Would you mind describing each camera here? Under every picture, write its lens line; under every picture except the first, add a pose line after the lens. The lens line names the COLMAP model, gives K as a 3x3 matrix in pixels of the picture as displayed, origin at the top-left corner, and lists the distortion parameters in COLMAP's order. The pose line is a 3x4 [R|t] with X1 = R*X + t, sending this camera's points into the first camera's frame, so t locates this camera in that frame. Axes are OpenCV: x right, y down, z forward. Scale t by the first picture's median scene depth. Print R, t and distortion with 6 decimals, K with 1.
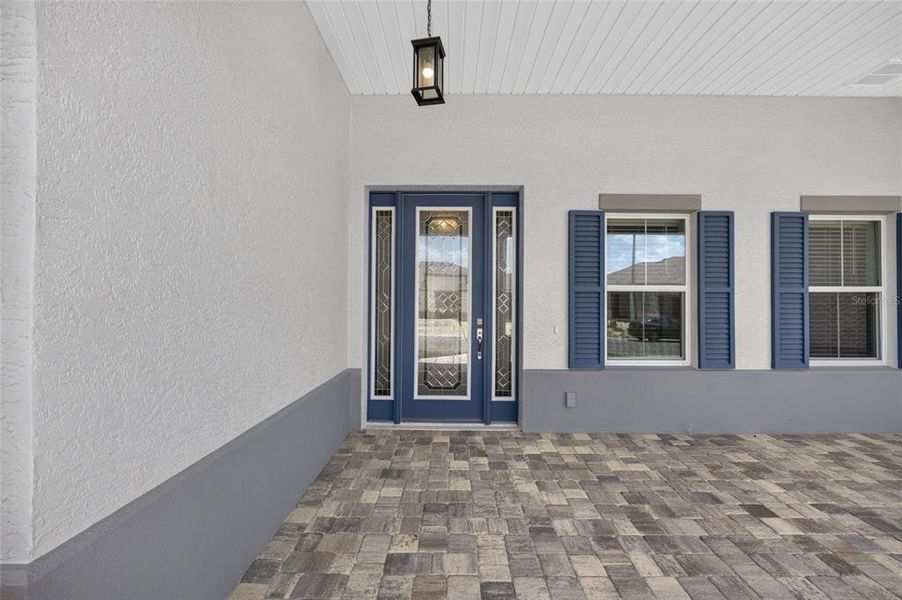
lens RADIAL K [[371.2, 0, 451.0], [0, 371.2, 300.0], [0, 0, 1]] dist [-0.024877, 0.004582]
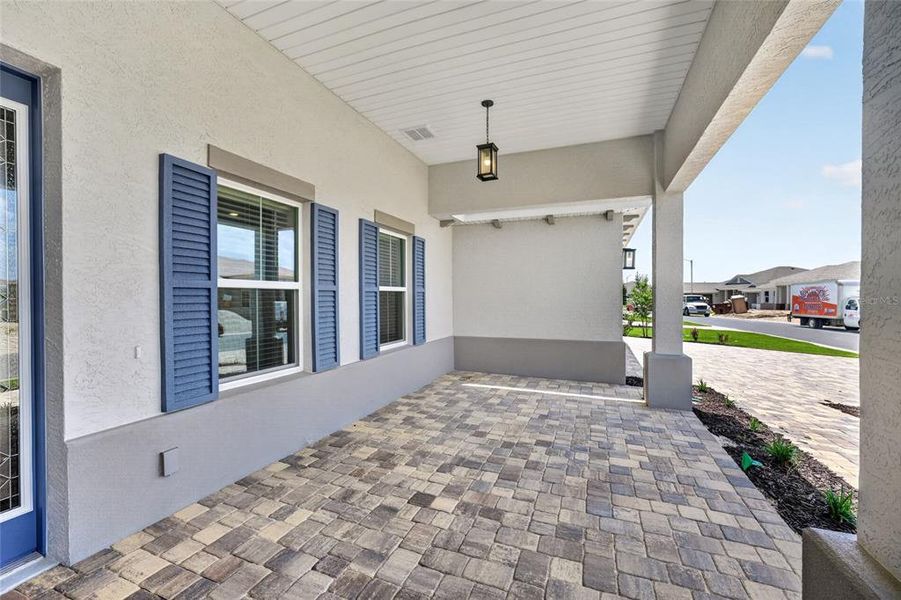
lens RADIAL K [[370.8, 0, 450.5], [0, 370.8, 300.0], [0, 0, 1]] dist [-0.024877, 0.004582]
pose [[0.355070, -0.012970, 0.934750, -0.075821], [0.000802, 0.999908, 0.013569, -0.009008], [-0.934840, -0.004068, 0.355047, 0.356658]]
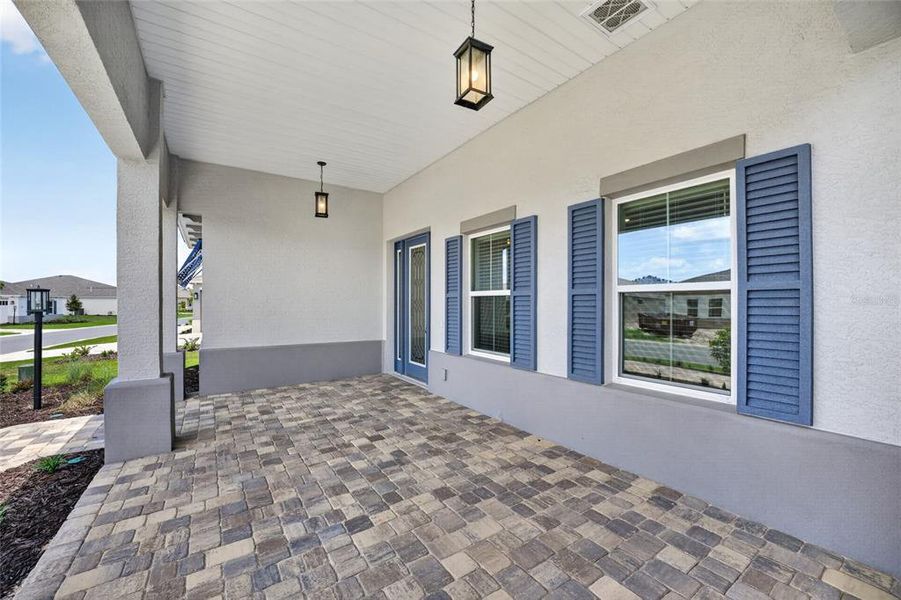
lens RADIAL K [[361.9, 0, 450.5], [0, 361.9, 300.0], [0, 0, 1]] dist [-0.022440, 0.000027]
pose [[0.569689, -0.010188, -0.821797, 1.516420], [0.008026, 0.999944, -0.006832, -0.001917], [0.821821, -0.002704, 0.569739, 0.248645]]
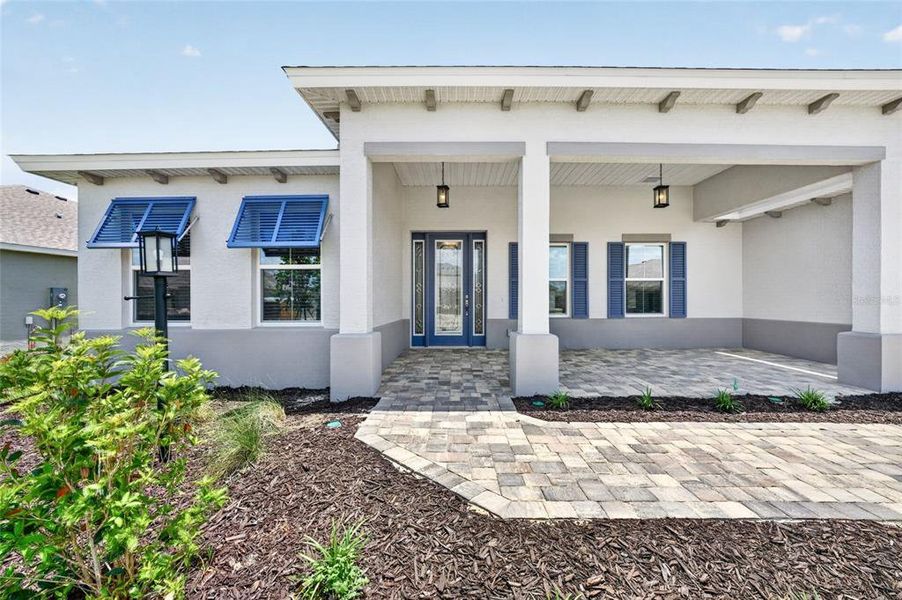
lens RADIAL K [[371.2, 0, 451.0], [0, 371.2, 300.0], [0, 0, 1]] dist [-0.024877, 0.004582]
pose [[0.999945, -0.006020, -0.008636, 0.010133], [0.006083, 0.999955, 0.007258, 0.067748], [0.008592, -0.007310, 0.999936, -1.145400]]
